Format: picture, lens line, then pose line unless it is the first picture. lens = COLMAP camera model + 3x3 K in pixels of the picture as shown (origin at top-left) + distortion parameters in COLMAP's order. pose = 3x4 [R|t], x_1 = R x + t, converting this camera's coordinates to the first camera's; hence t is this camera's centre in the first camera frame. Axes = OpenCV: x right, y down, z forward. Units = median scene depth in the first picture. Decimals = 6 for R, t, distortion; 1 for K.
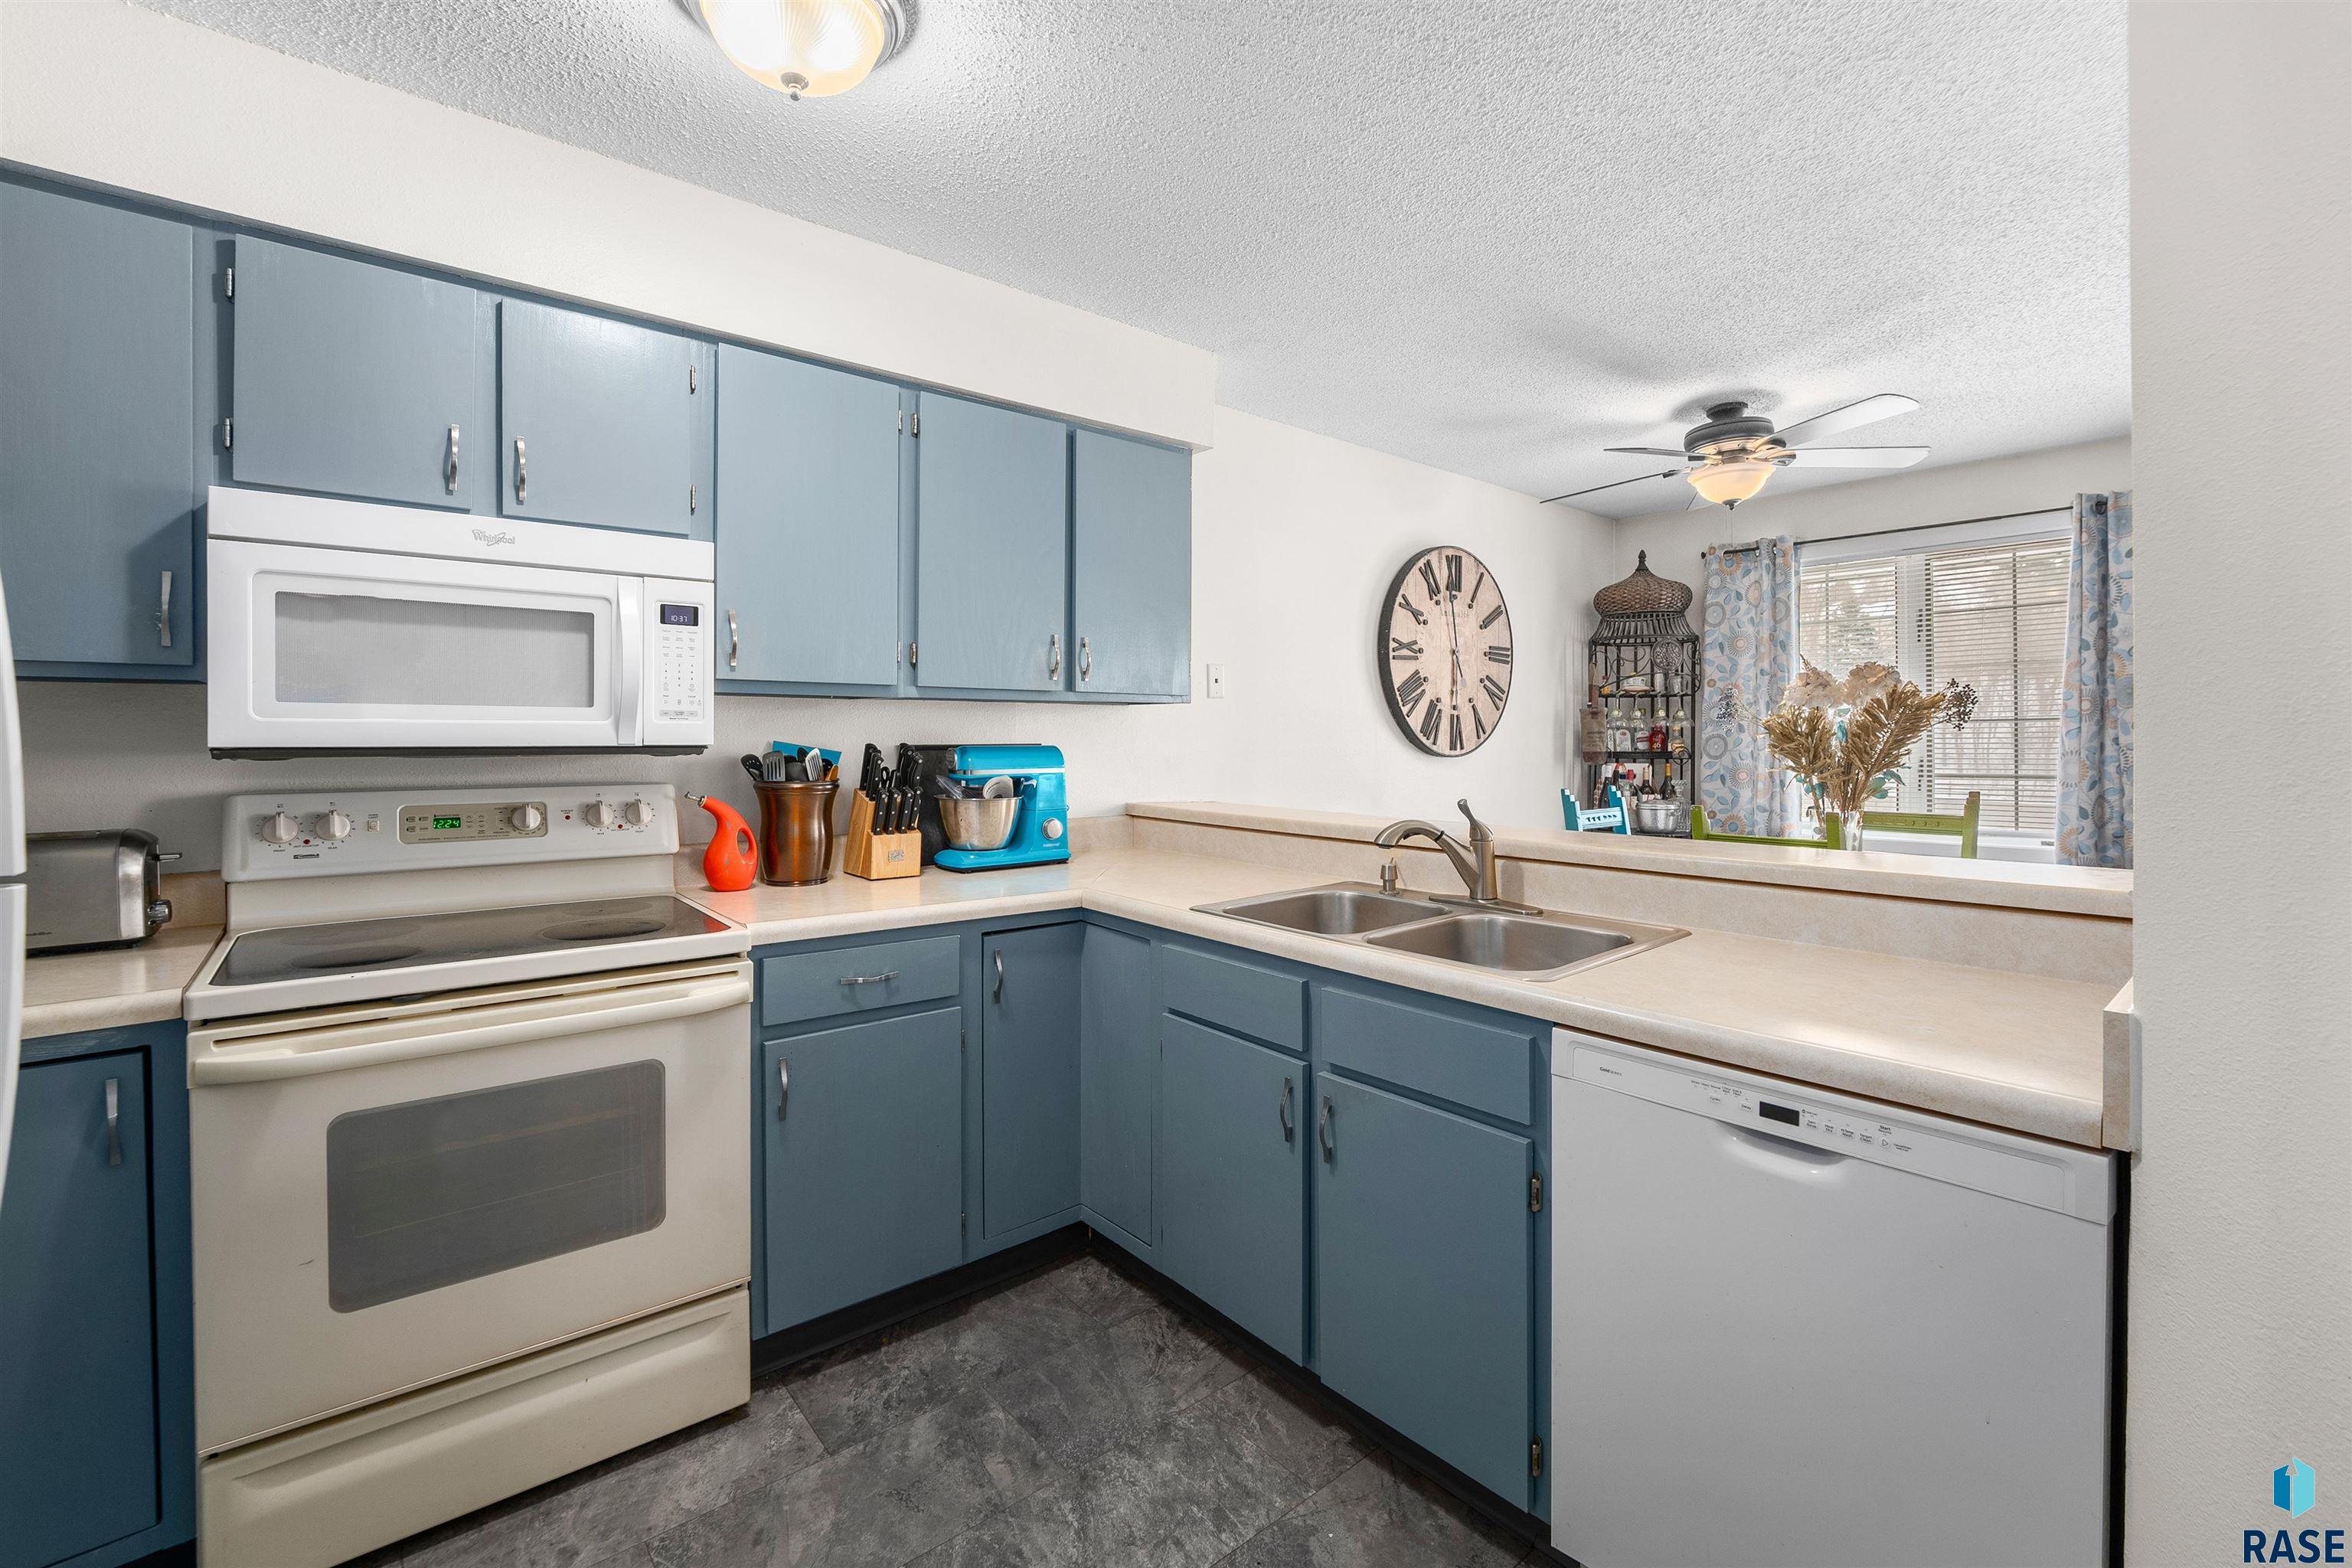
lens RADIAL K [[981.9, 0, 1175.6], [0, 981.9, 747.3], [0, 0, 1]] dist [-0.024250, 0.003248]
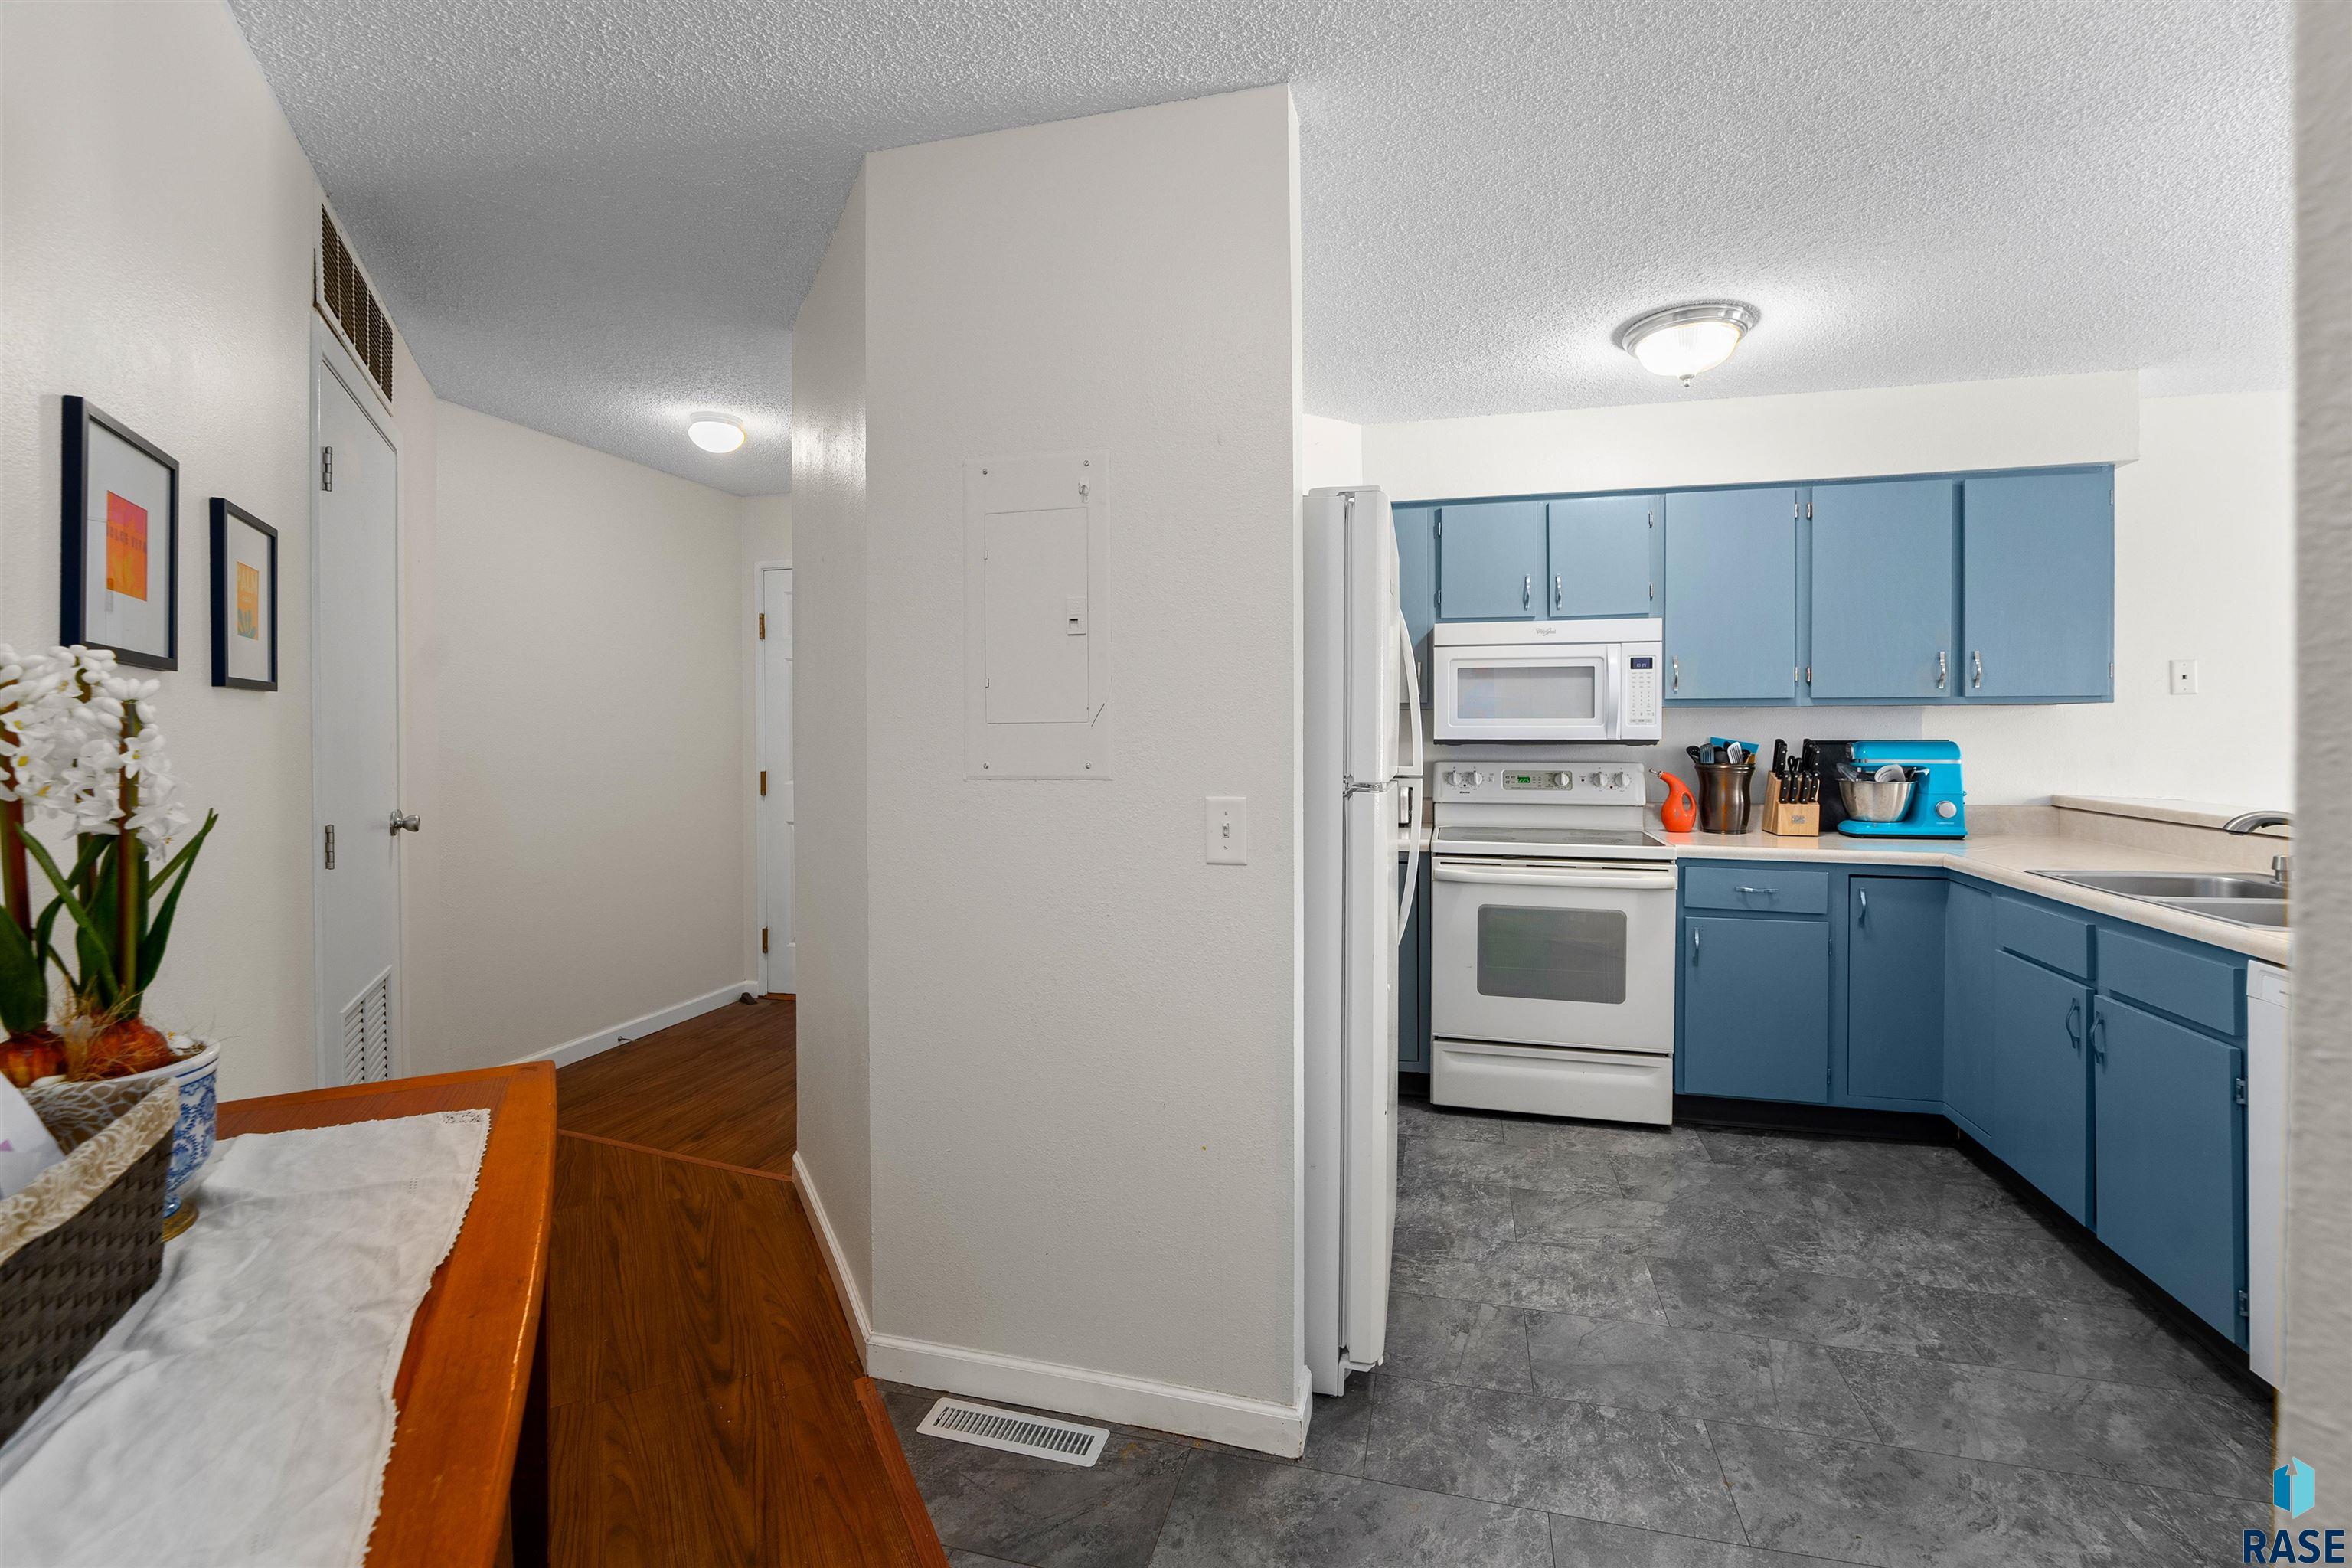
lens RADIAL K [[981.9, 0, 1202.7], [0, 981.9, 733.1], [0, 0, 1]] dist [-0.024250, 0.003248]
pose [[0.583721, -0.000429, -0.811954, 0.409122], [-0.007416, 0.999955, -0.005859, 0.002636], [0.811920, 0.009442, 0.583692, -0.588570]]
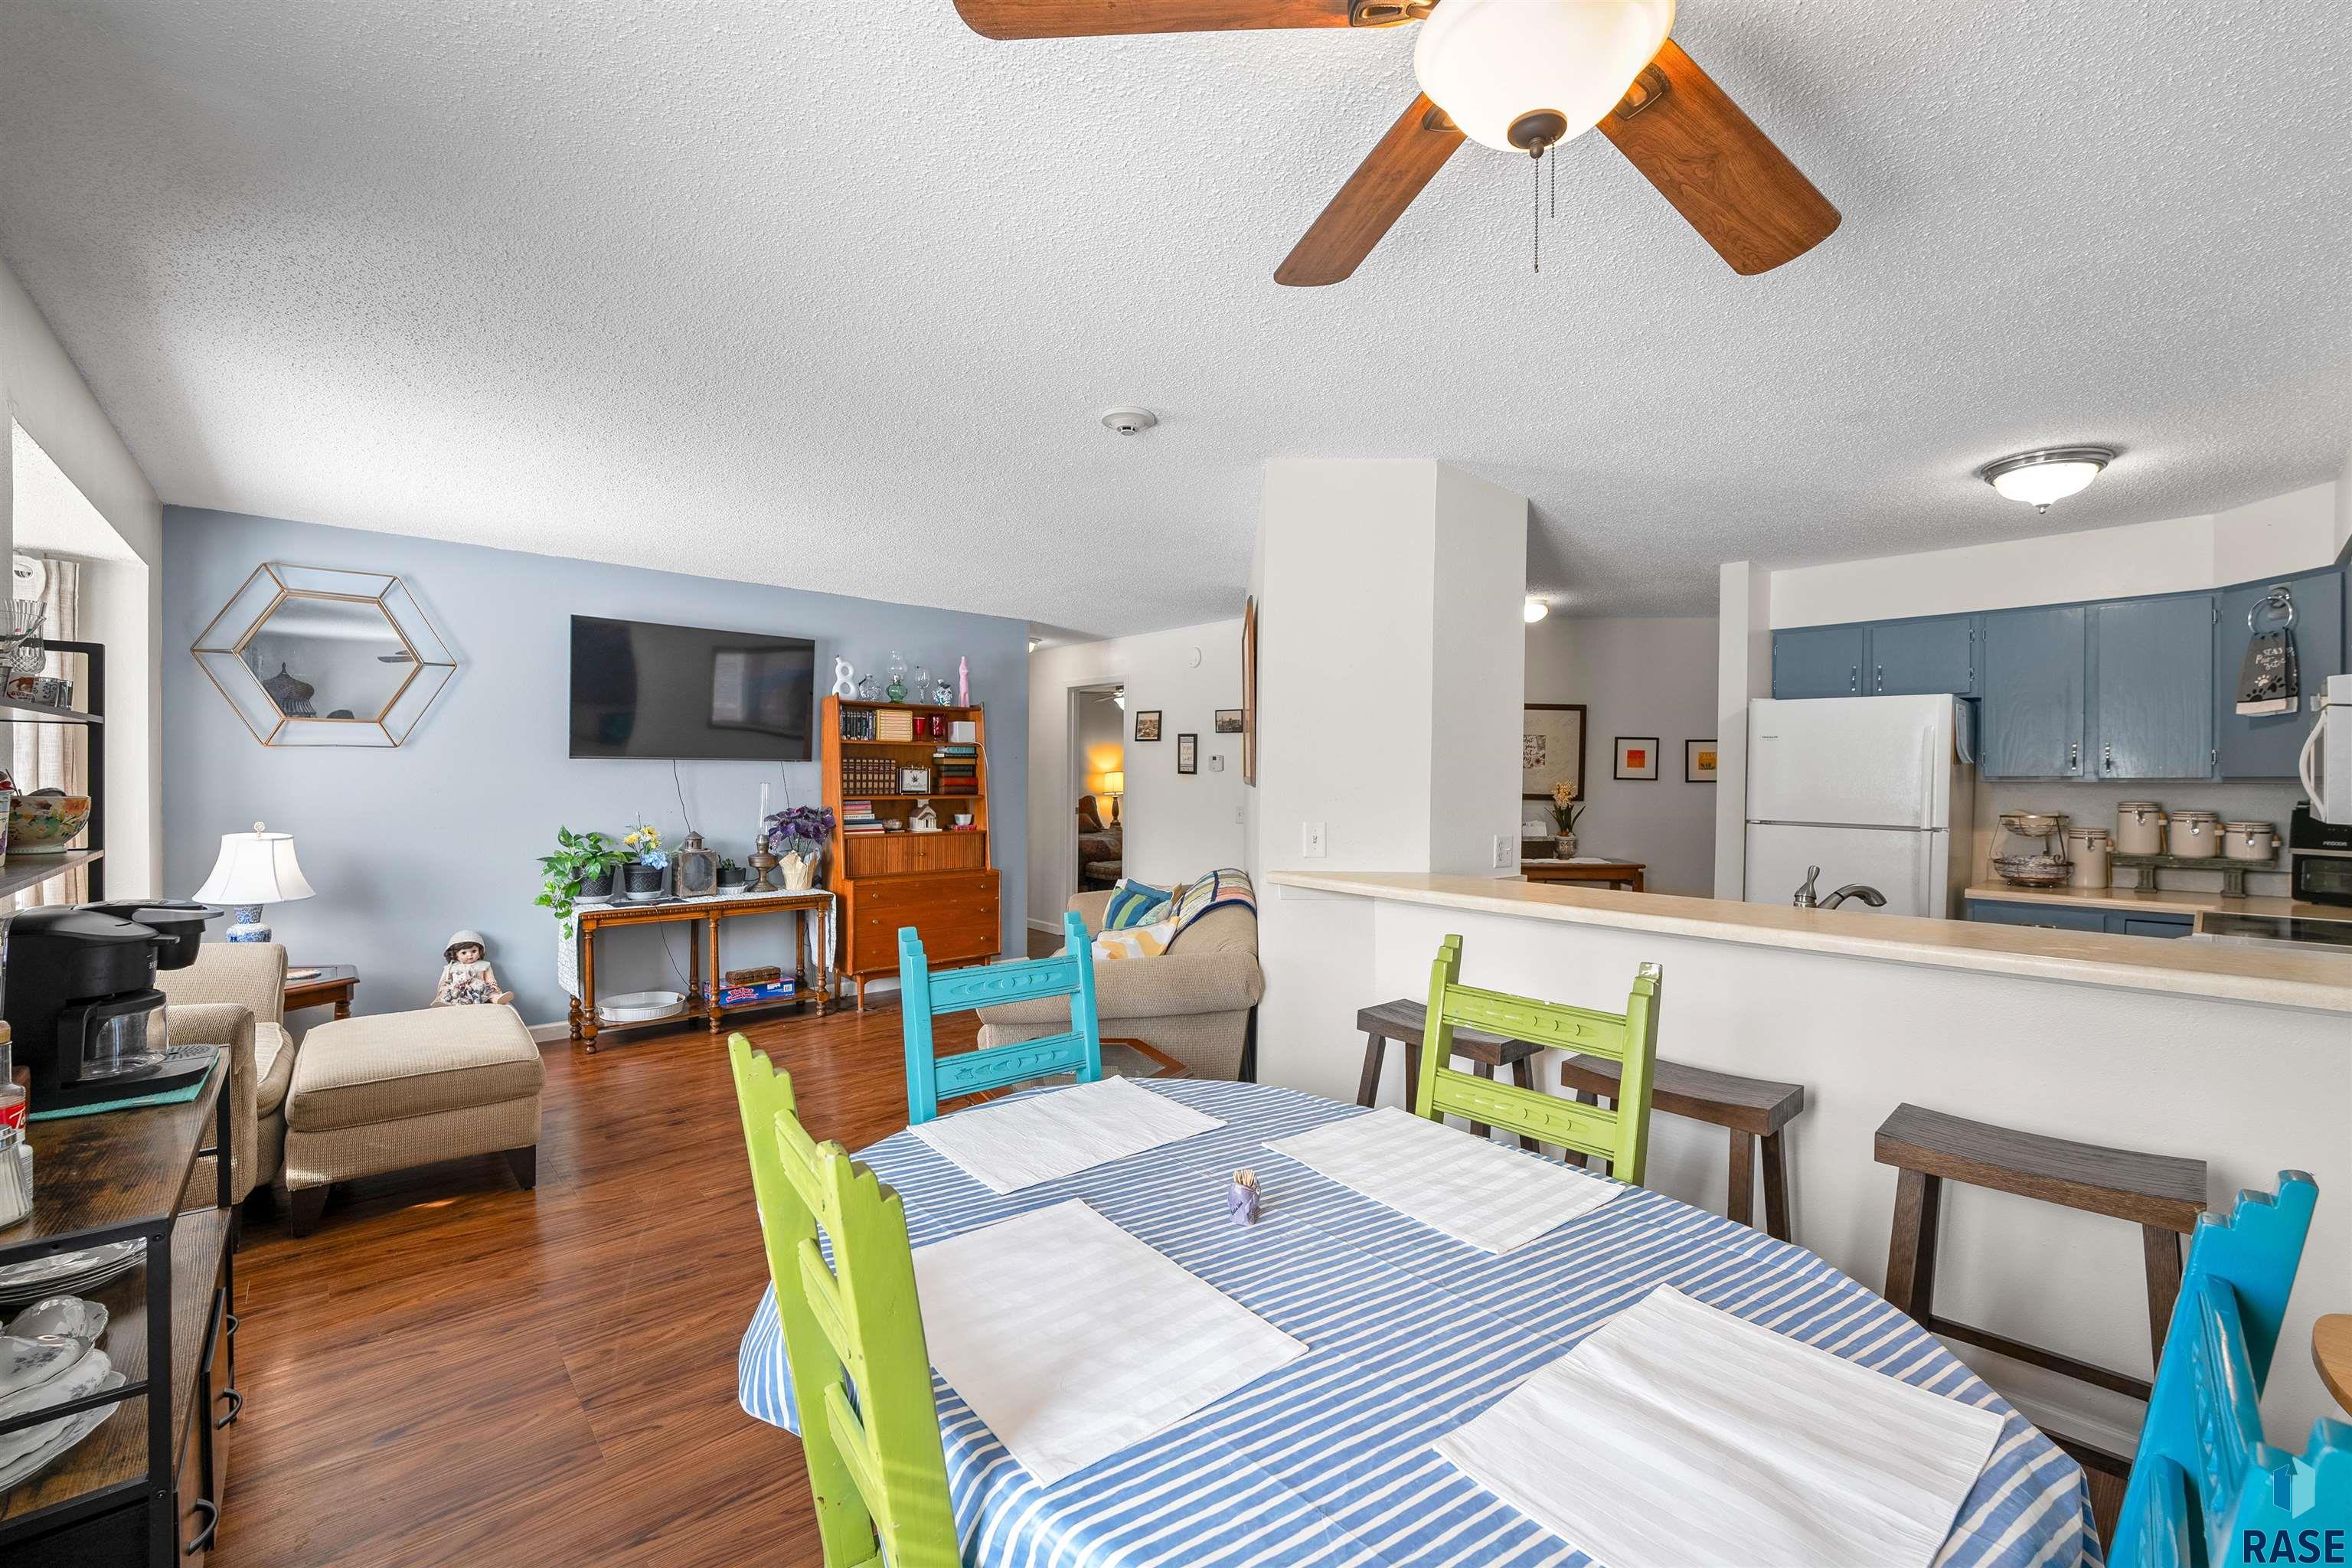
lens RADIAL K [[981.9, 0, 1205.5], [0, 981.9, 790.1], [0, 0, 1]] dist [-0.024250, 0.003248]
pose [[-0.998743, -0.004506, -0.049930, 1.110028], [-0.005907, 0.999592, 0.027943, -0.076574], [0.049784, 0.028203, -0.998362, 2.178946]]
